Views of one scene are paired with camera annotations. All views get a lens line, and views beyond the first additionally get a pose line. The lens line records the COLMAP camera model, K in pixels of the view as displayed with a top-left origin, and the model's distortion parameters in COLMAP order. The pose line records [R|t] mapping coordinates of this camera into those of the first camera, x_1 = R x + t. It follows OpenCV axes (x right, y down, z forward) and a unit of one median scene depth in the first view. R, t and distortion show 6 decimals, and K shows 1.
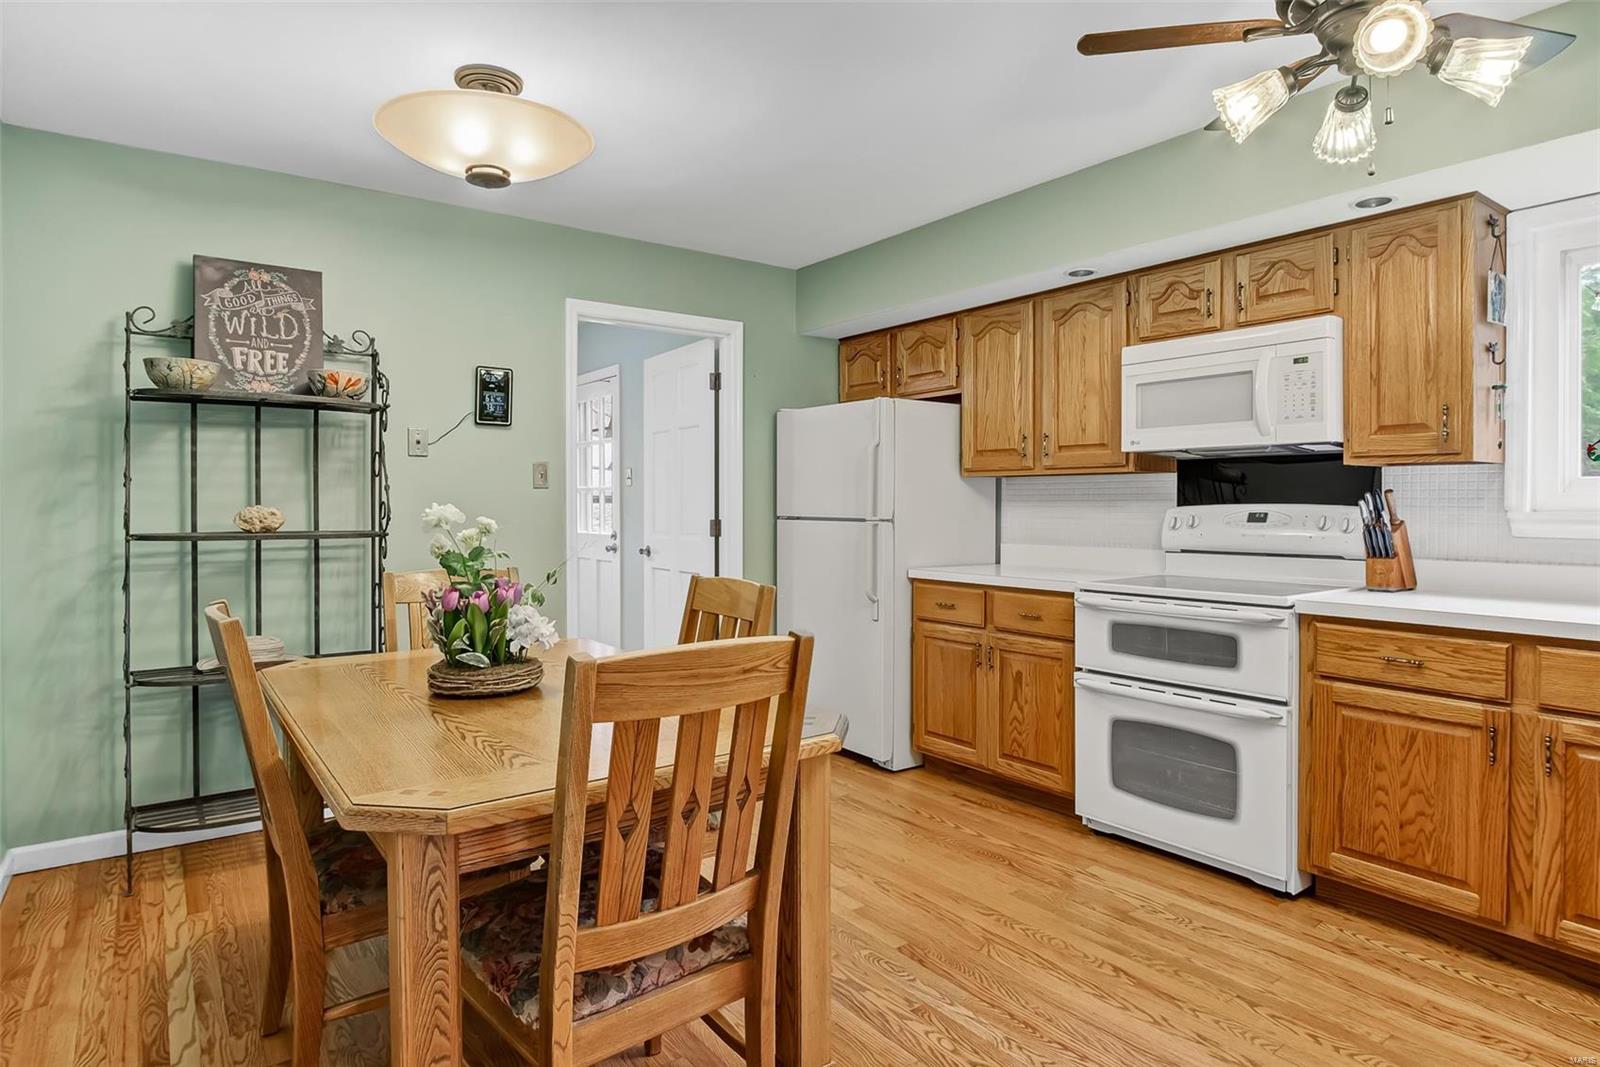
lens RADIAL K [[892.5, 0, 837.9], [0, 892.5, 527.4], [0, 0, 1]] dist [-0.030942, -0.000340]
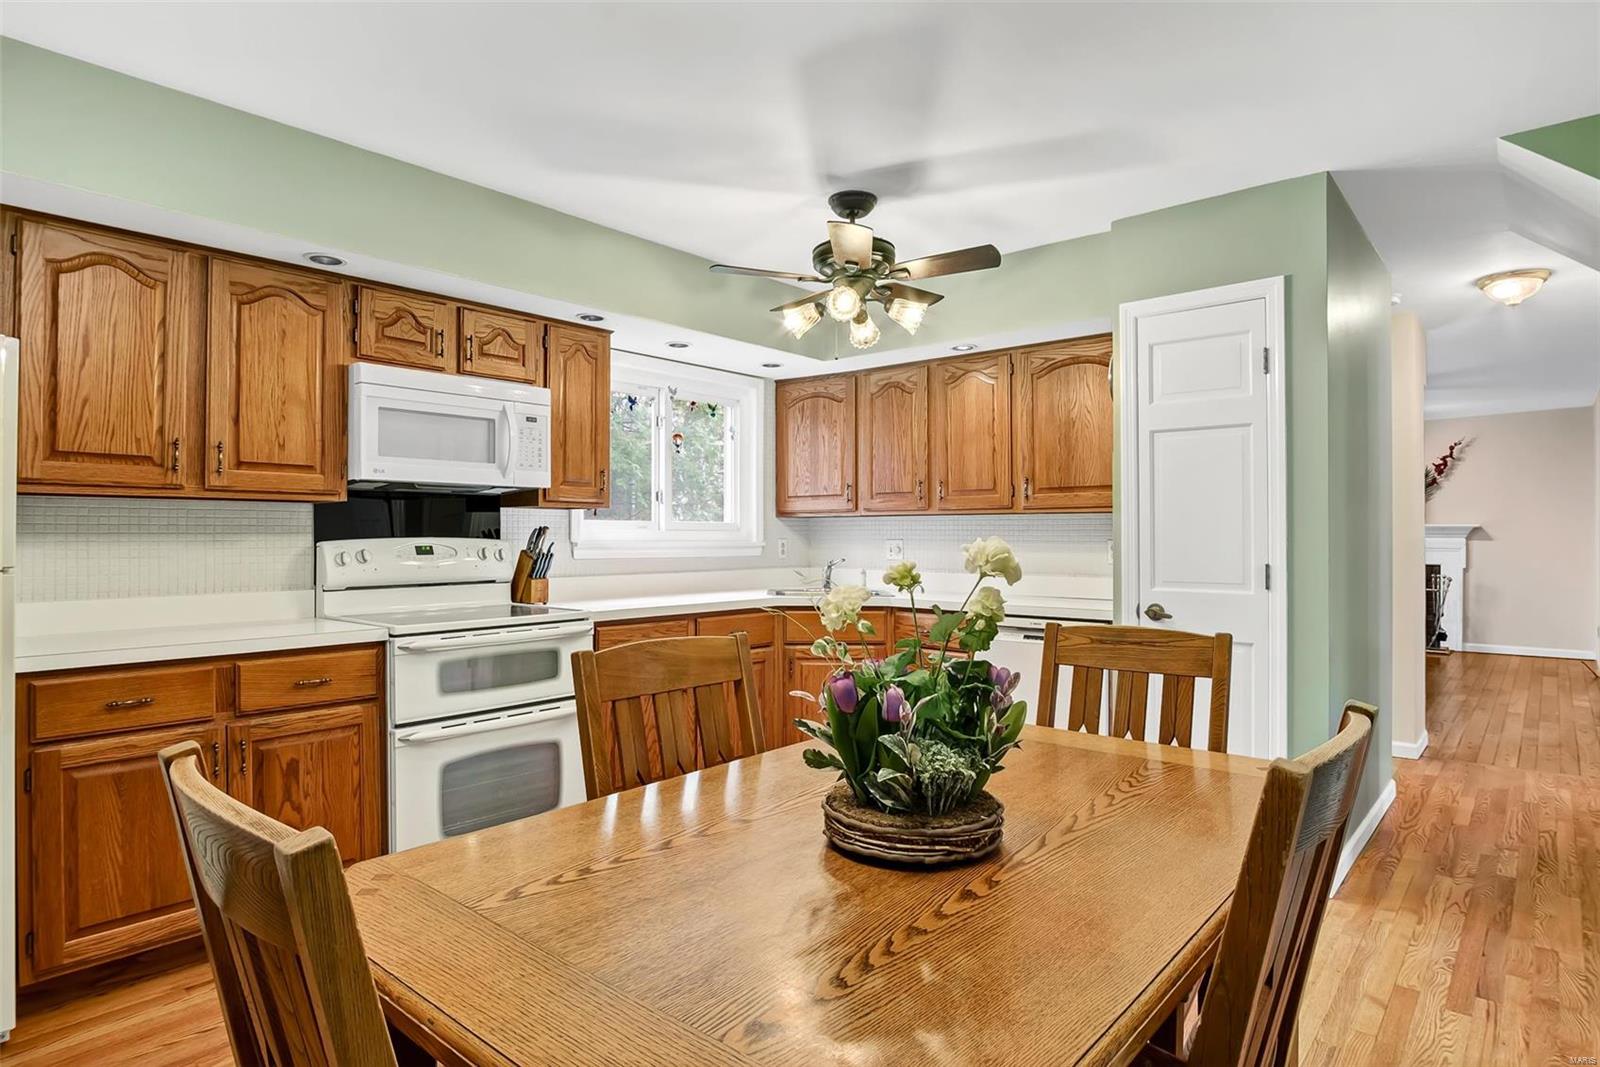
lens RADIAL K [[892.5, 0, 837.9], [0, 892.5, 527.4], [0, 0, 1]] dist [-0.030942, -0.000340]
pose [[-0.218535, 0.008759, 0.975790, -0.662759], [0.024426, 0.999695, -0.003503, -0.022531], [-0.975523, 0.023069, -0.218682, 0.747595]]
